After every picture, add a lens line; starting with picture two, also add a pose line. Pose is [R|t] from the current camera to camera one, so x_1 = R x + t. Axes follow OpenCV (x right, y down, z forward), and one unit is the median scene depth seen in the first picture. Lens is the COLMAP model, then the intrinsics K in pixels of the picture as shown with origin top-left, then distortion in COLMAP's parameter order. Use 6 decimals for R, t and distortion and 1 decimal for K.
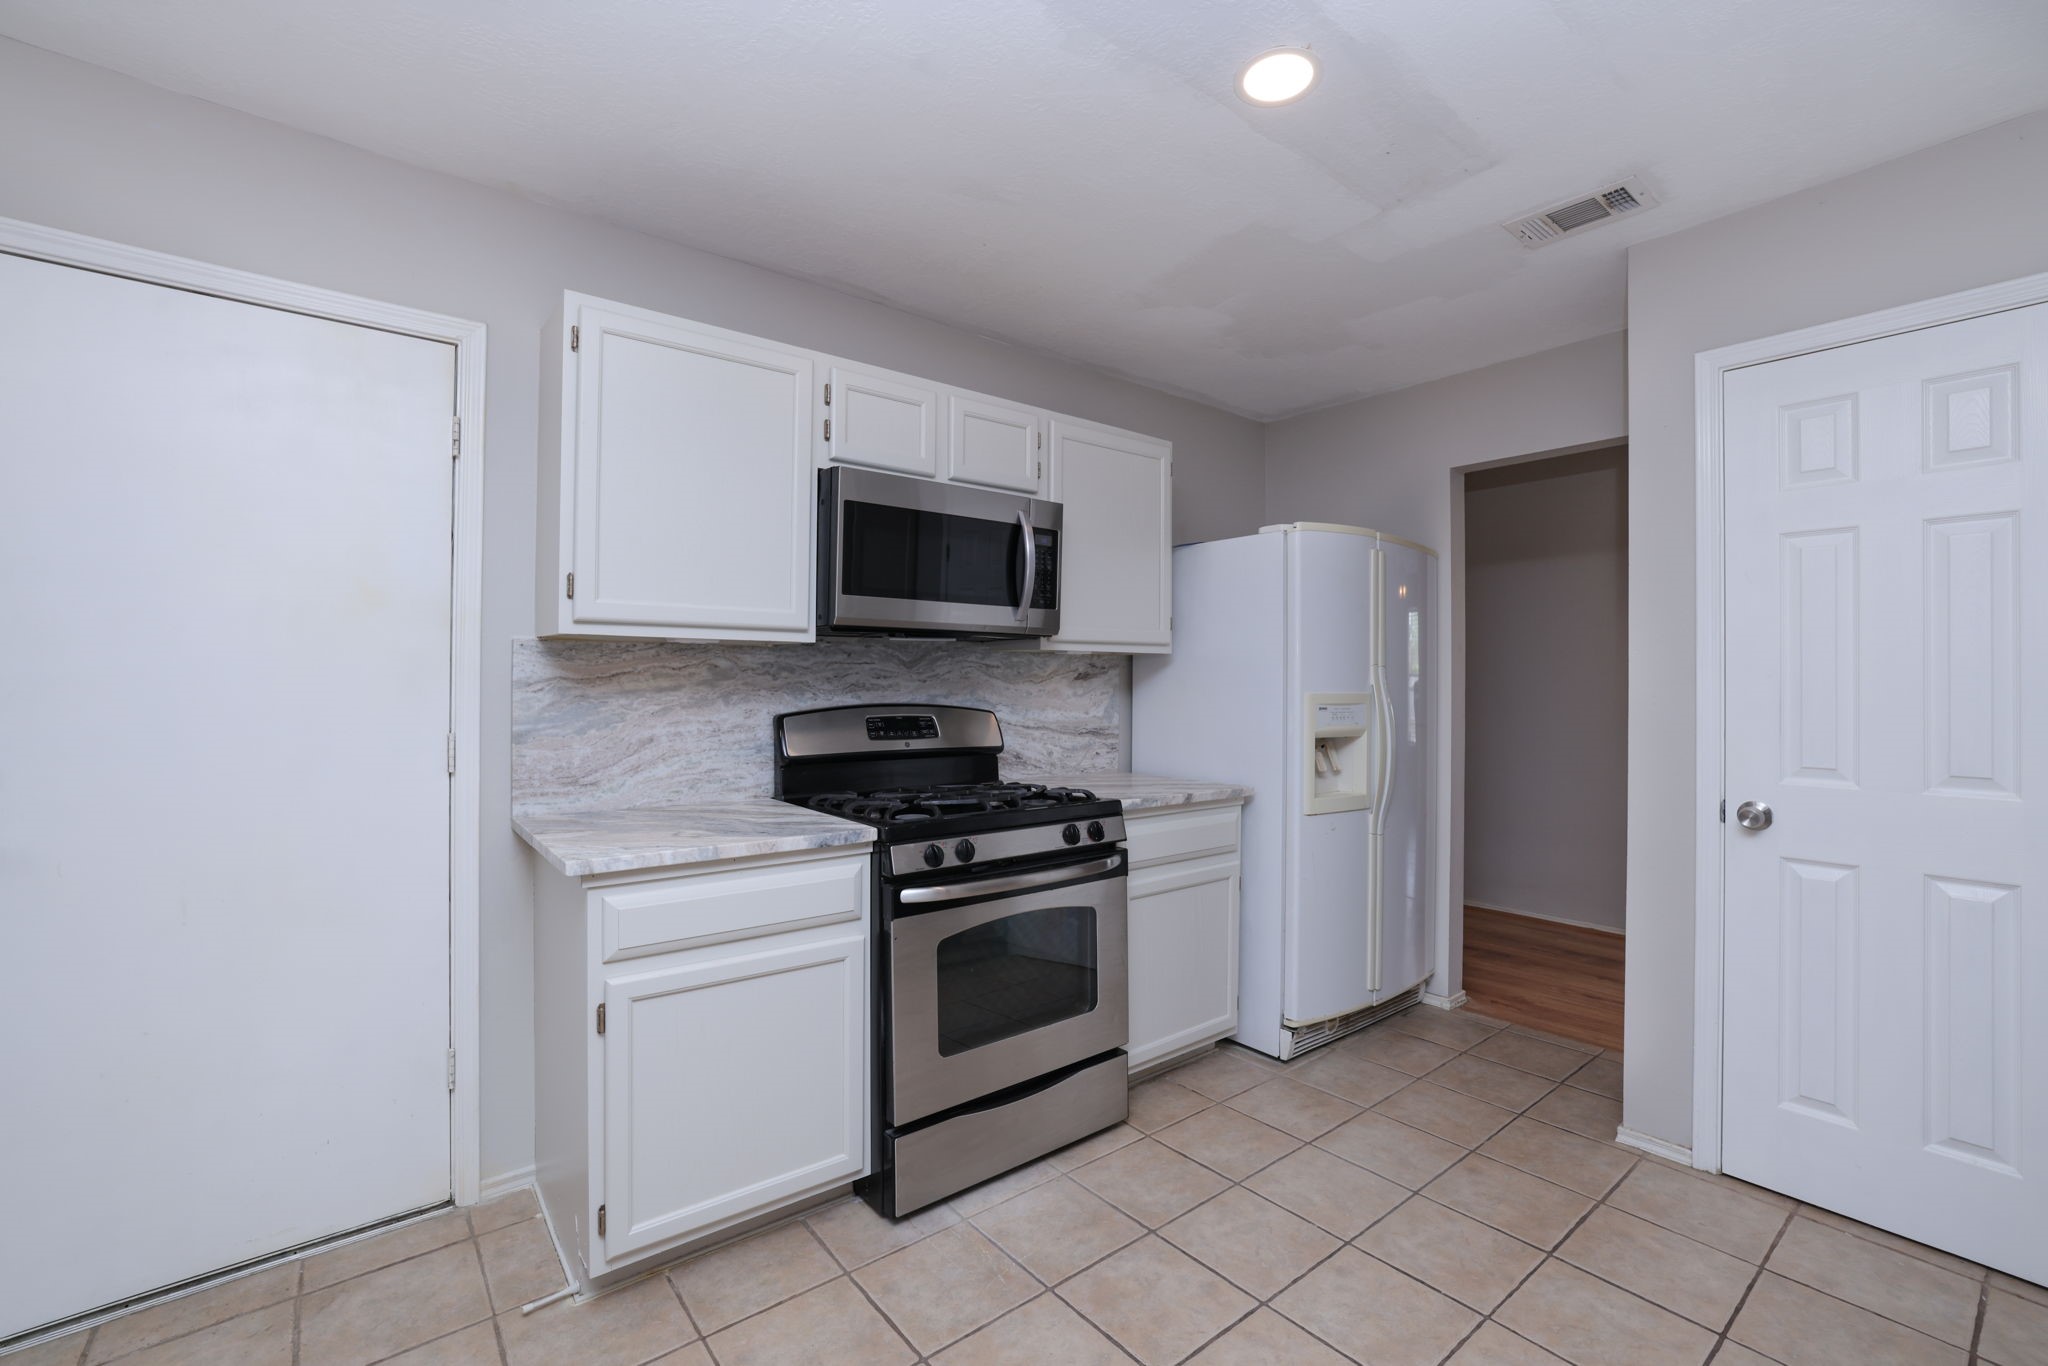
lens RADIAL K [[879.2, 0, 1025.1], [0, 879.2, 676.6], [0, 0, 1]] dist [-0.041327, 0.015244]
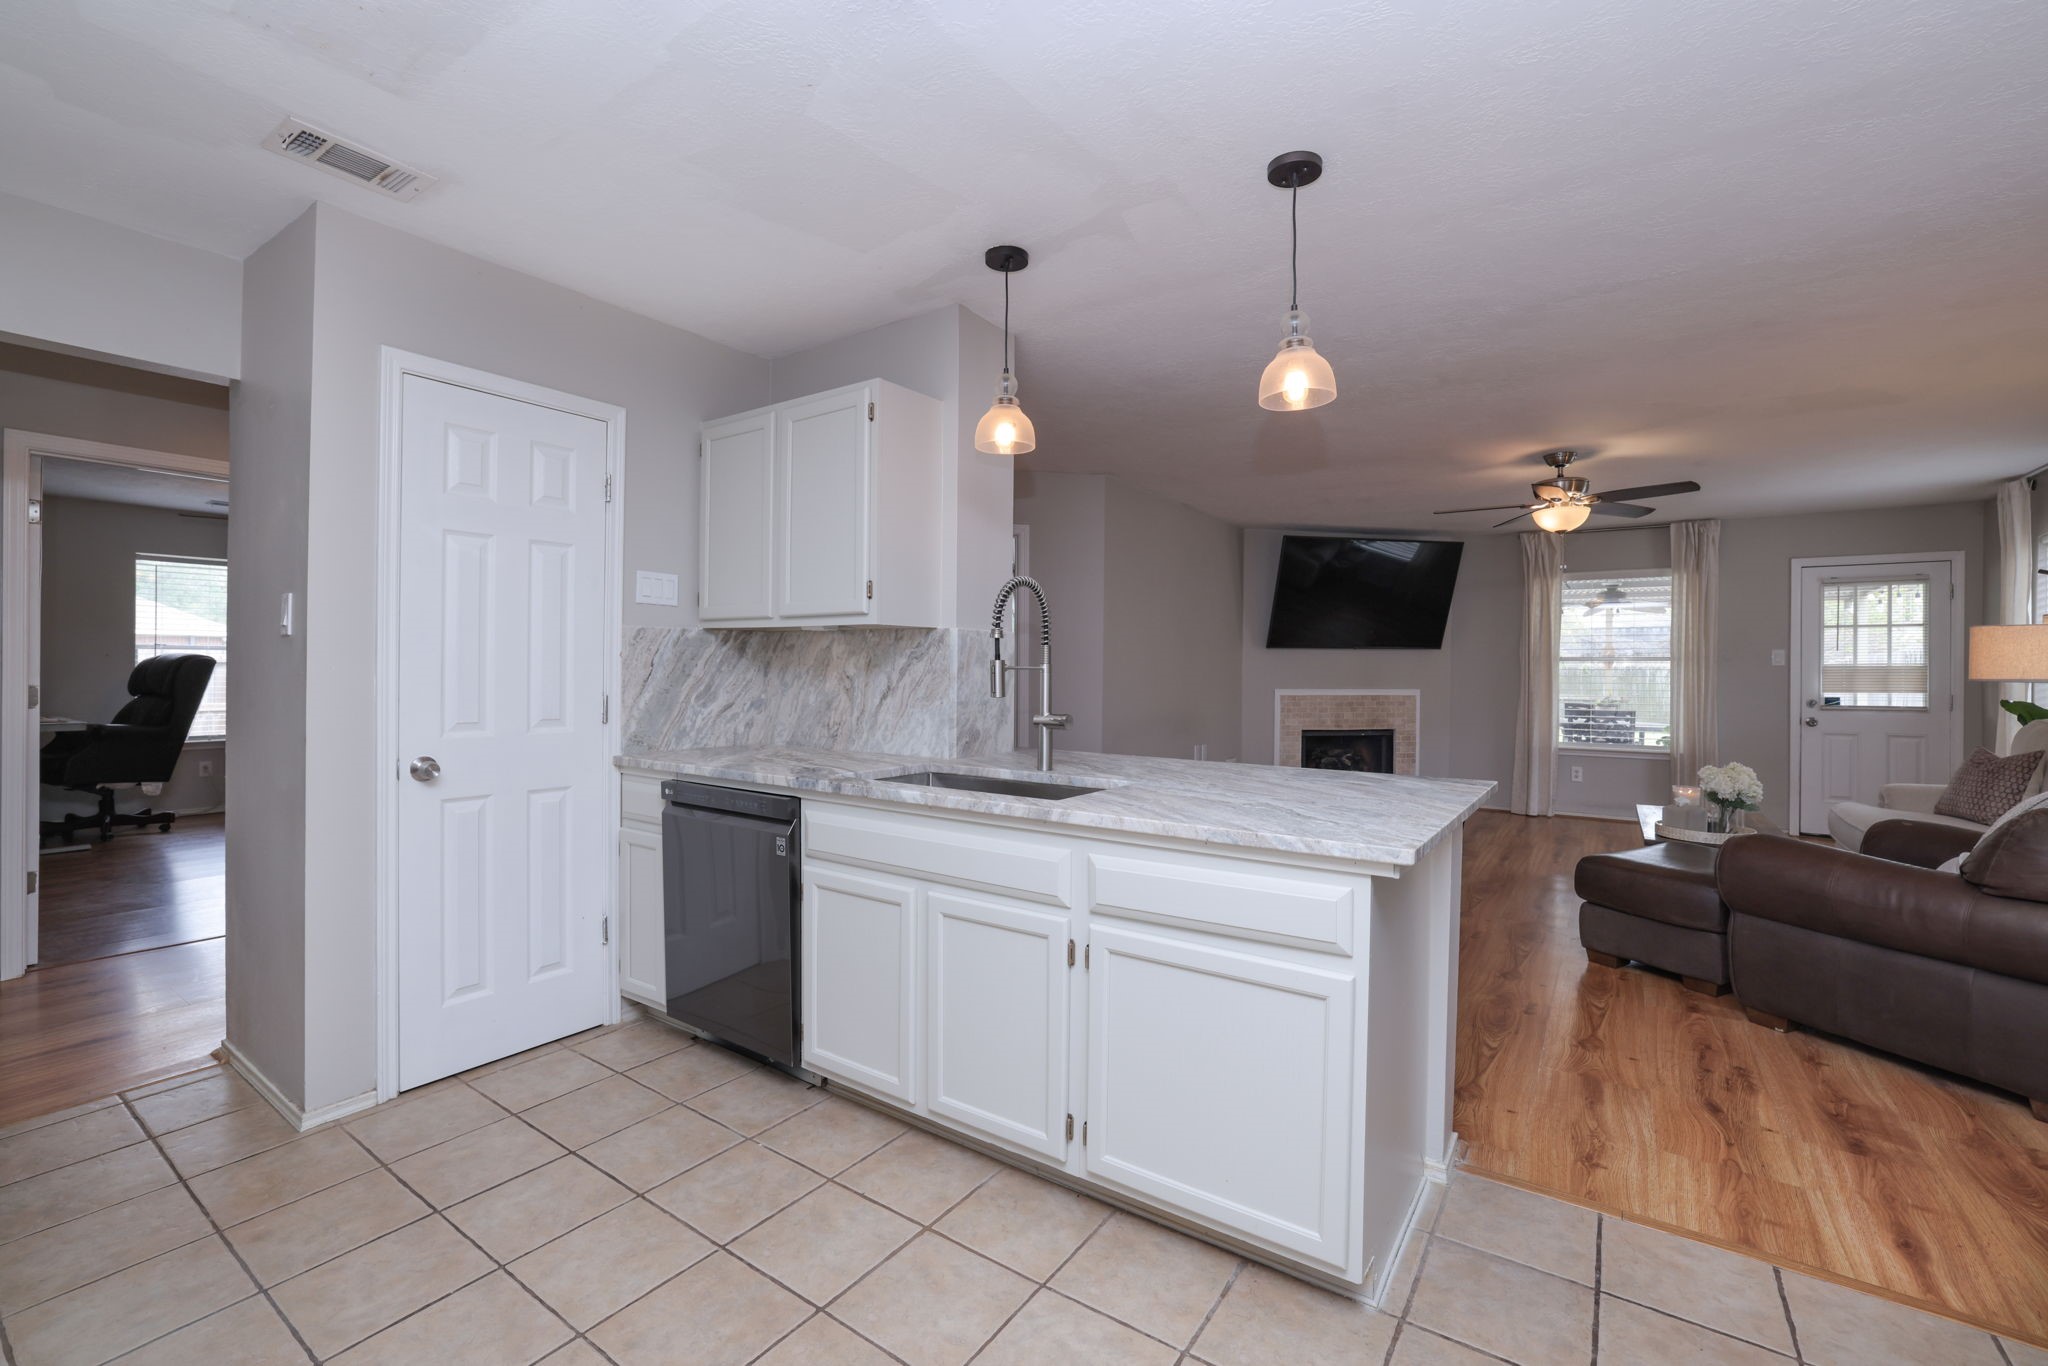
lens RADIAL K [[877.9, 0, 1025.3], [0, 877.9, 673.5], [0, 0, 1]] dist [-0.042473, 0.014408]
pose [[-0.285938, -0.013745, 0.958149, -0.437242], [-0.015671, 0.999830, 0.009666, 0.008116], [-0.958120, -0.012251, -0.286105, 0.492554]]
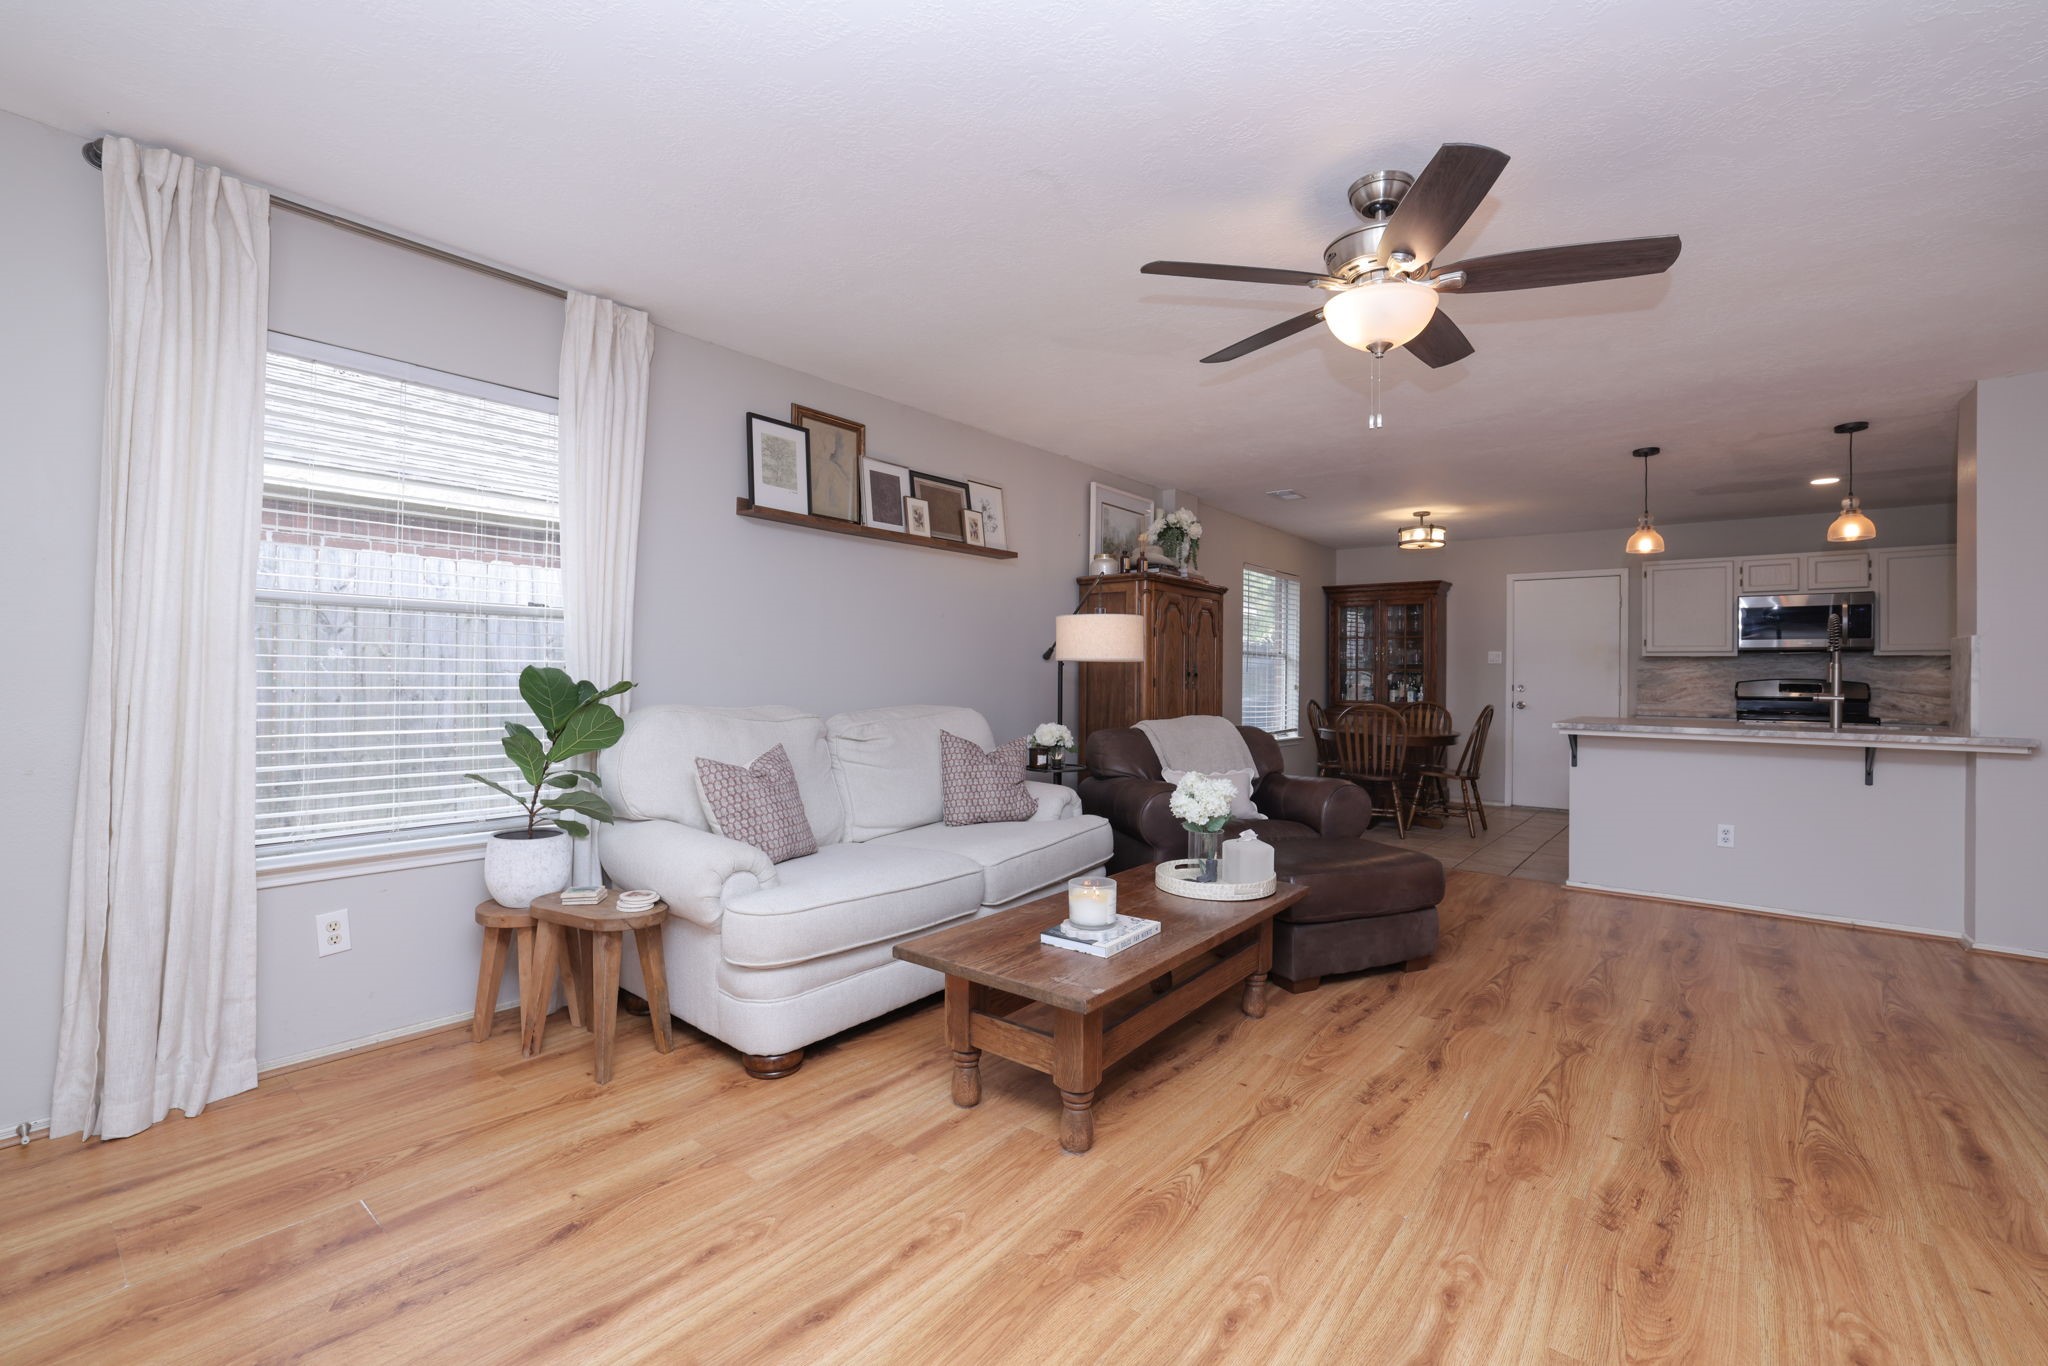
lens RADIAL K [[879.1, 0, 1014.8], [0, 879.1, 674.3], [0, 0, 1]] dist [-0.046041, 0.015255]
pose [[0.201106, -0.003372, -0.979564, 1.974233], [-0.004581, 0.999980, -0.004383, 0.044465], [0.979559, 0.005368, 0.201087, -1.840012]]
